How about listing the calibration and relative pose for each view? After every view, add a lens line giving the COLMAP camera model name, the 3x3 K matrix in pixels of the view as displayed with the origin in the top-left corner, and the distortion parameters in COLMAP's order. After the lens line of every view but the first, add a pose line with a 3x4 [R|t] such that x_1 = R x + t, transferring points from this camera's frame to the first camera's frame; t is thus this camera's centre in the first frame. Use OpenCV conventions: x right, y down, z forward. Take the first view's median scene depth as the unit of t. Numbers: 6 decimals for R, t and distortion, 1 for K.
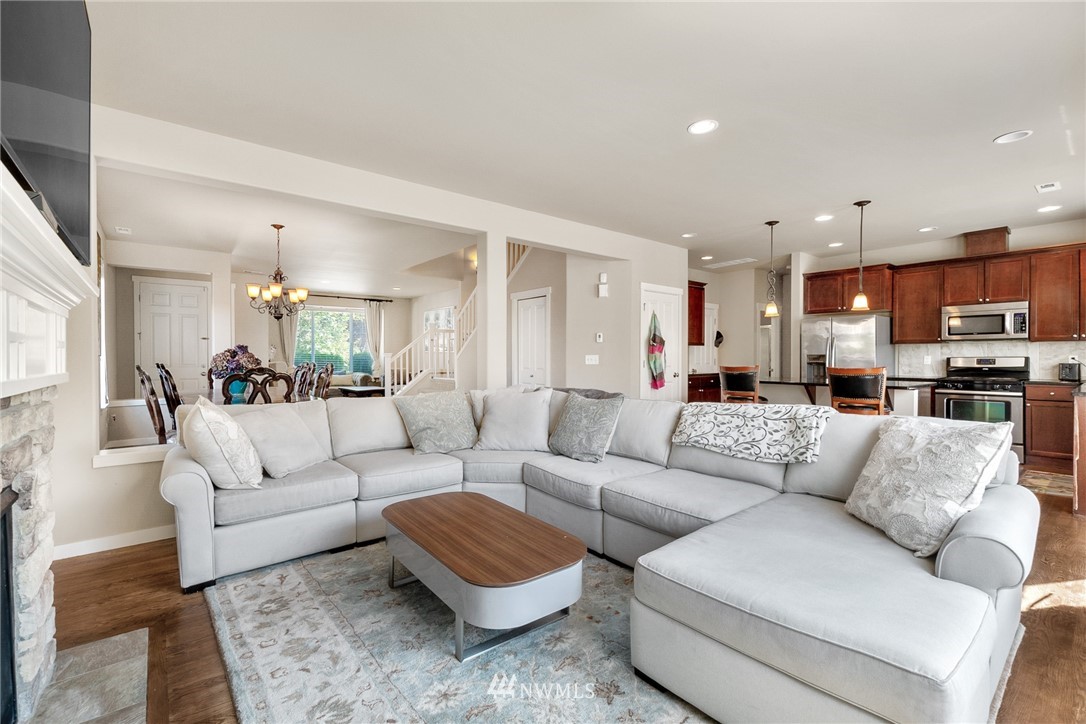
lens RADIAL K [[467.8, 0, 545.7], [0, 467.8, 358.6], [0, 0, 1]] dist [-0.000644, -0.000763]
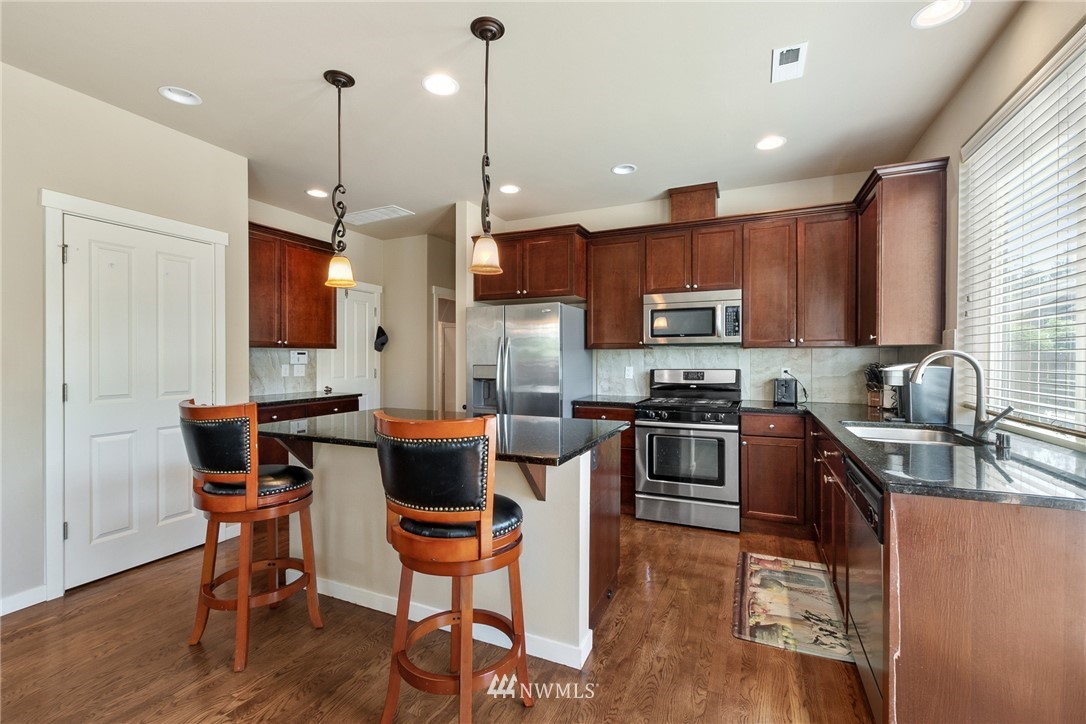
lens RADIAL K [[454.2, 0, 545.3], [0, 454.2, 357.7], [0, 0, 1]] dist [0.002239, 0.000020]
pose [[0.896115, 0.000674, 0.443822, 0.448064], [0.001852, 0.999984, -0.005256, -0.017864], [-0.443818, 0.005532, 0.896100, 0.496532]]
